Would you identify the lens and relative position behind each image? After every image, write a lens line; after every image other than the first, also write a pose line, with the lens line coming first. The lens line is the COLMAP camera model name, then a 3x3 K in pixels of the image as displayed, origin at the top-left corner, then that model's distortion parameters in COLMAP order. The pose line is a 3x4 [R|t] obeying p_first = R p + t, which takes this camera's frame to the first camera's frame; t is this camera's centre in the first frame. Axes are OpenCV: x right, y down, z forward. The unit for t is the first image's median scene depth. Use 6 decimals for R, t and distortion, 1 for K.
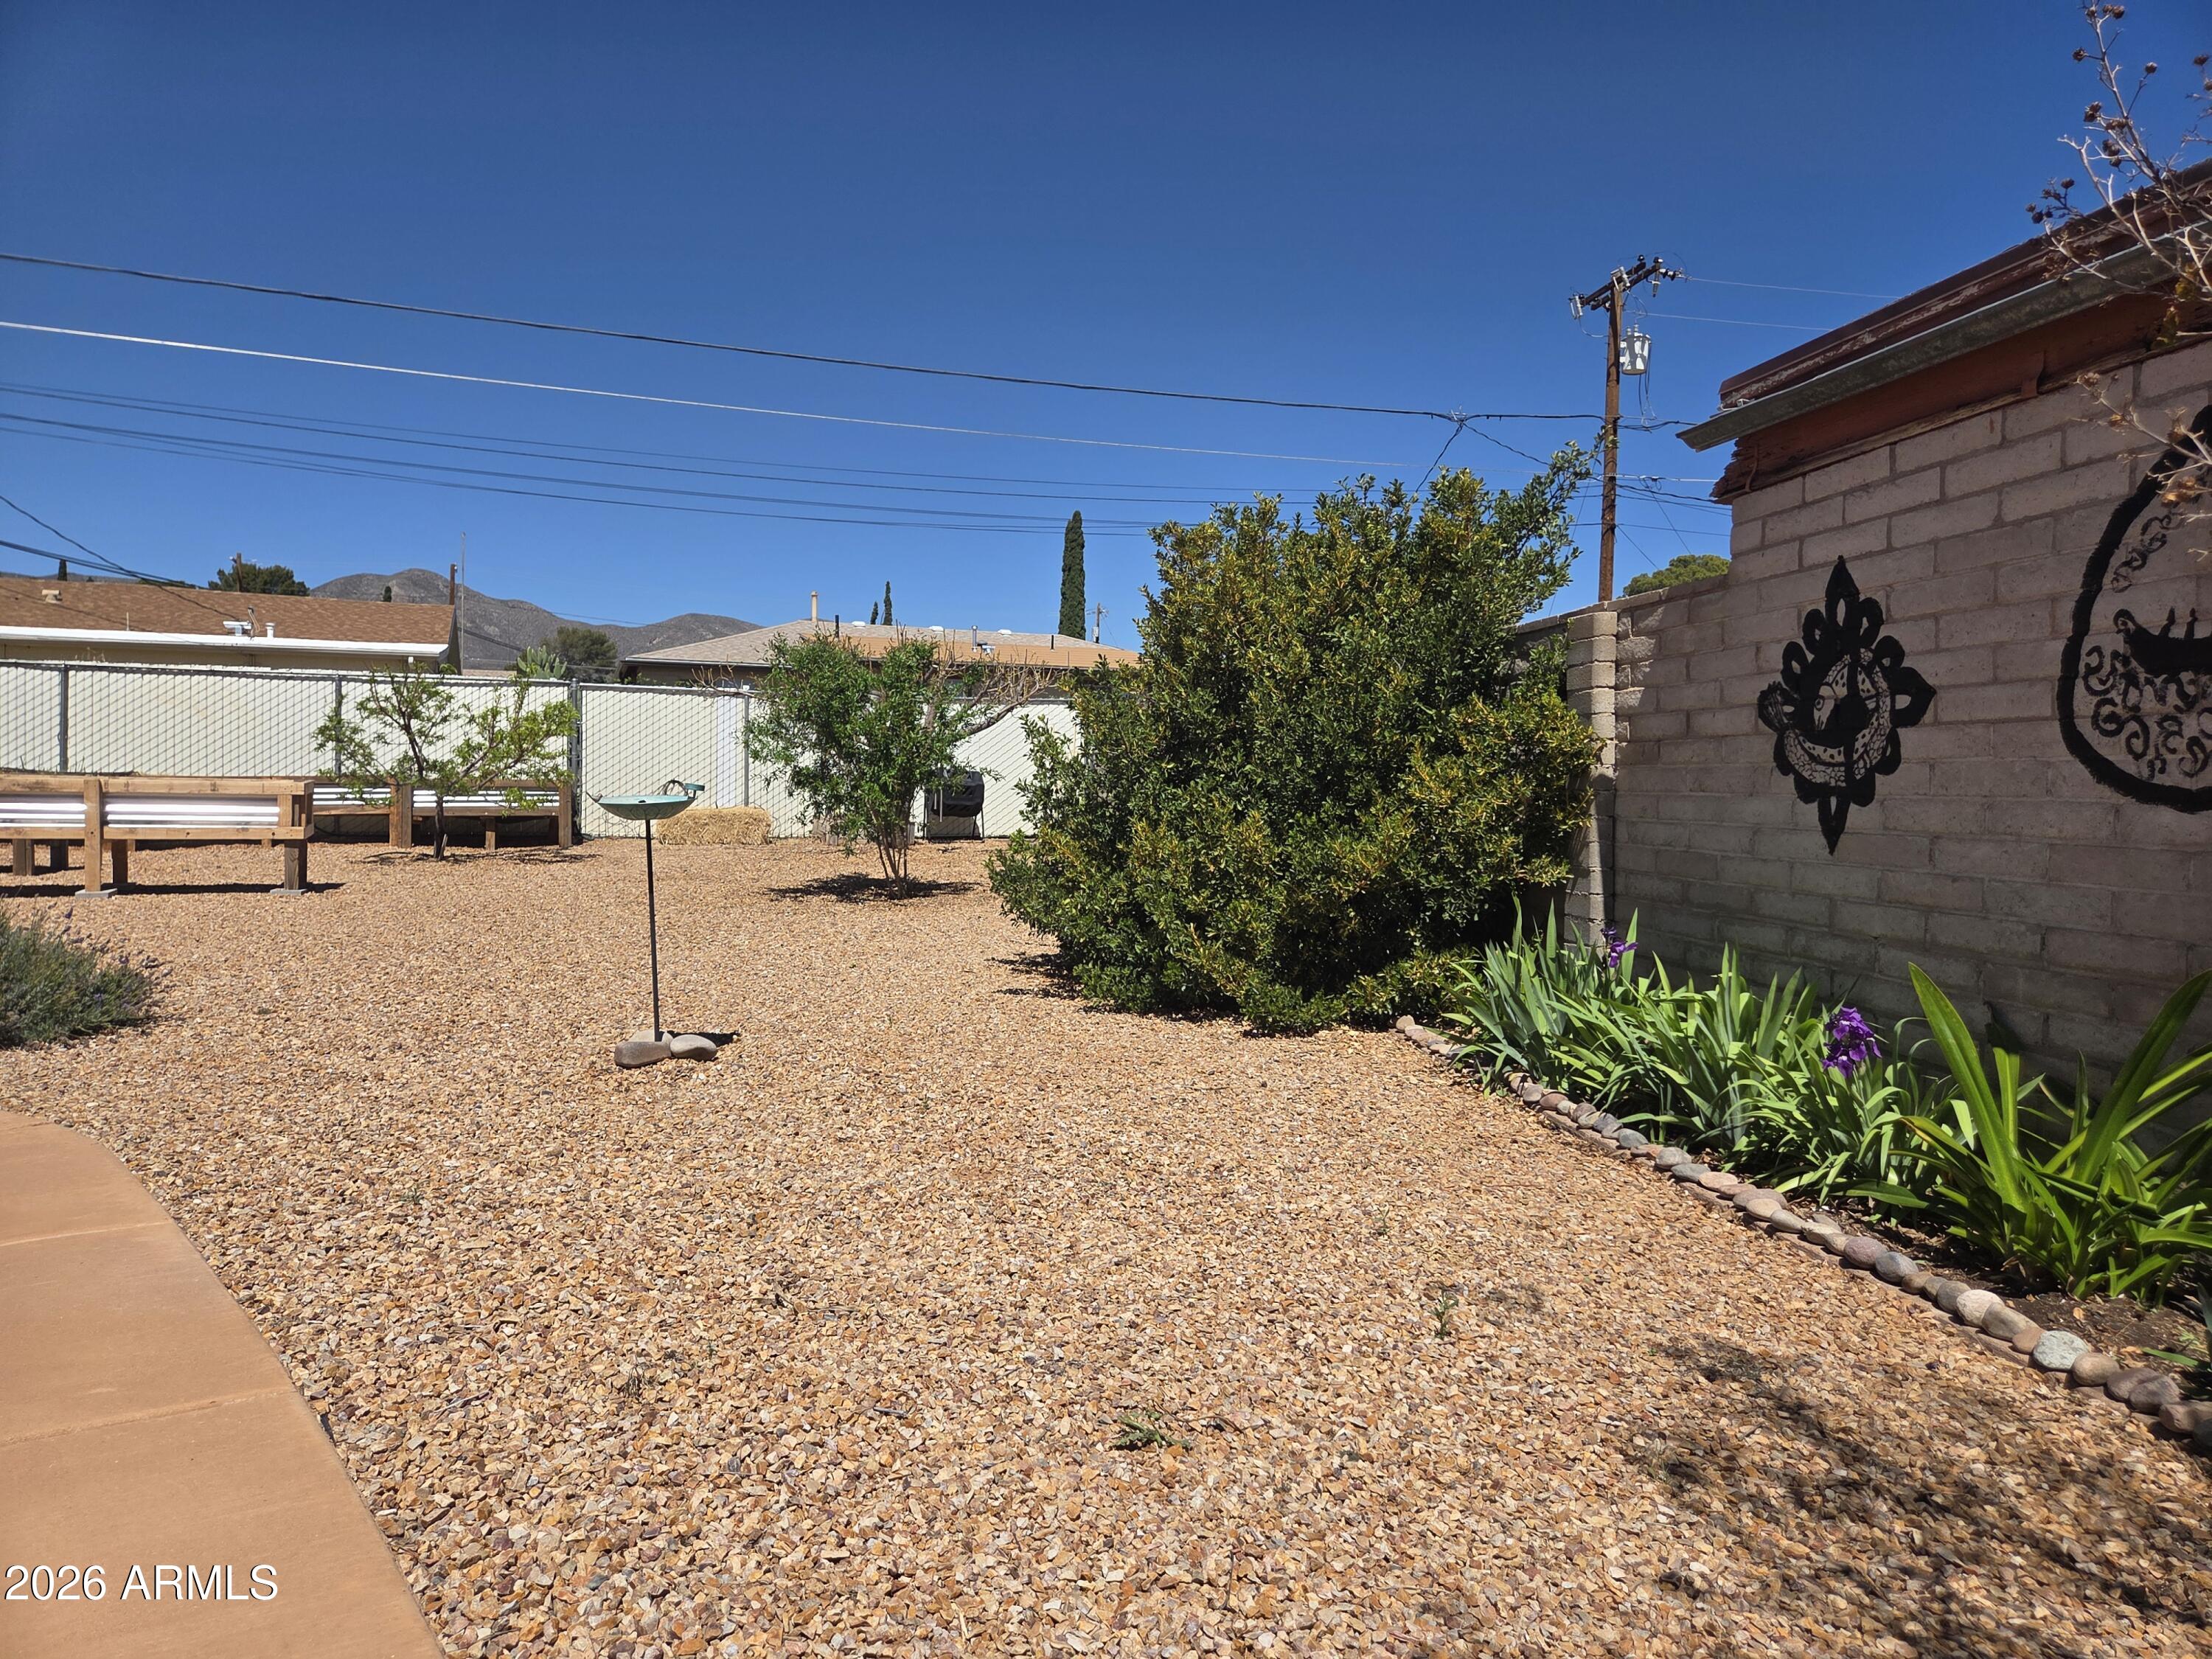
lens RADIAL K [[1483.2, 0, 1119.8], [0, 1483.2, 817.0], [0, 0, 1]] dist [0.094081, -0.087736]
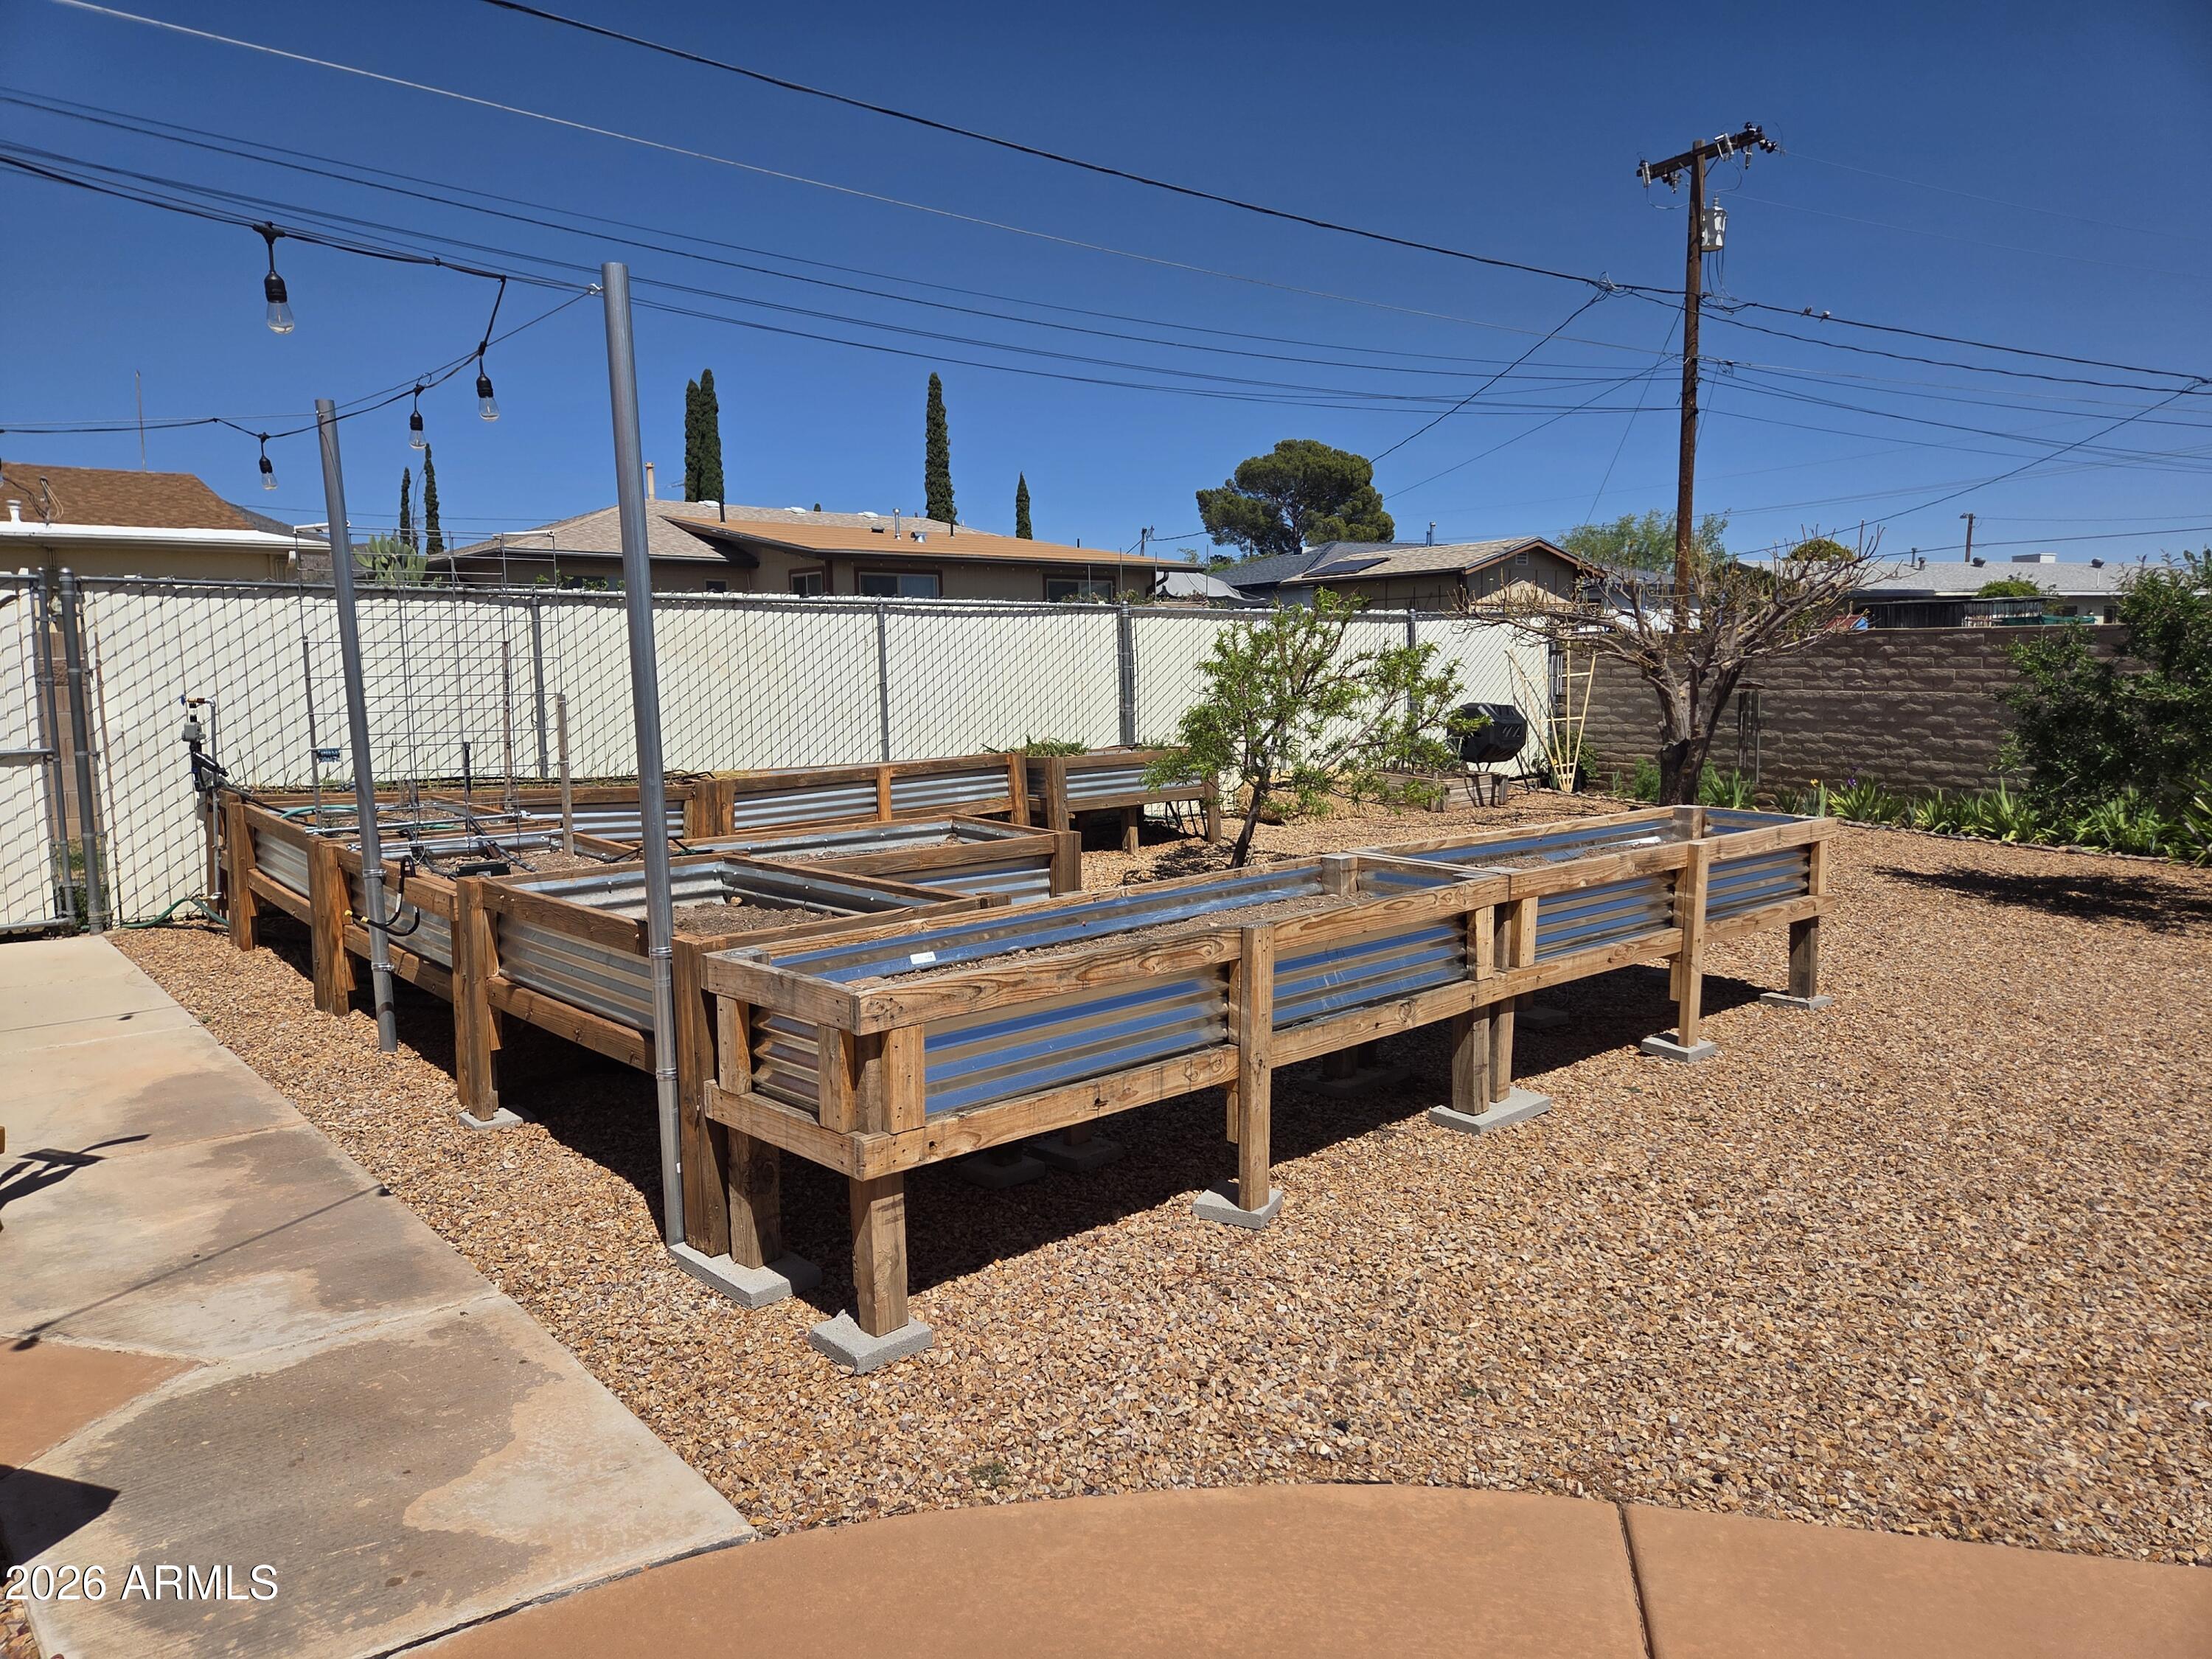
lens RADIAL K [[1483.2, 0, 1119.8], [0, 1483.2, 817.0], [0, 0, 1]] dist [0.094081, -0.087736]
pose [[0.955146, -0.054347, 0.291106, -0.324607], [0.030787, 0.995913, 0.084912, -0.026933], [-0.294531, -0.072141, 0.952915, 0.162507]]
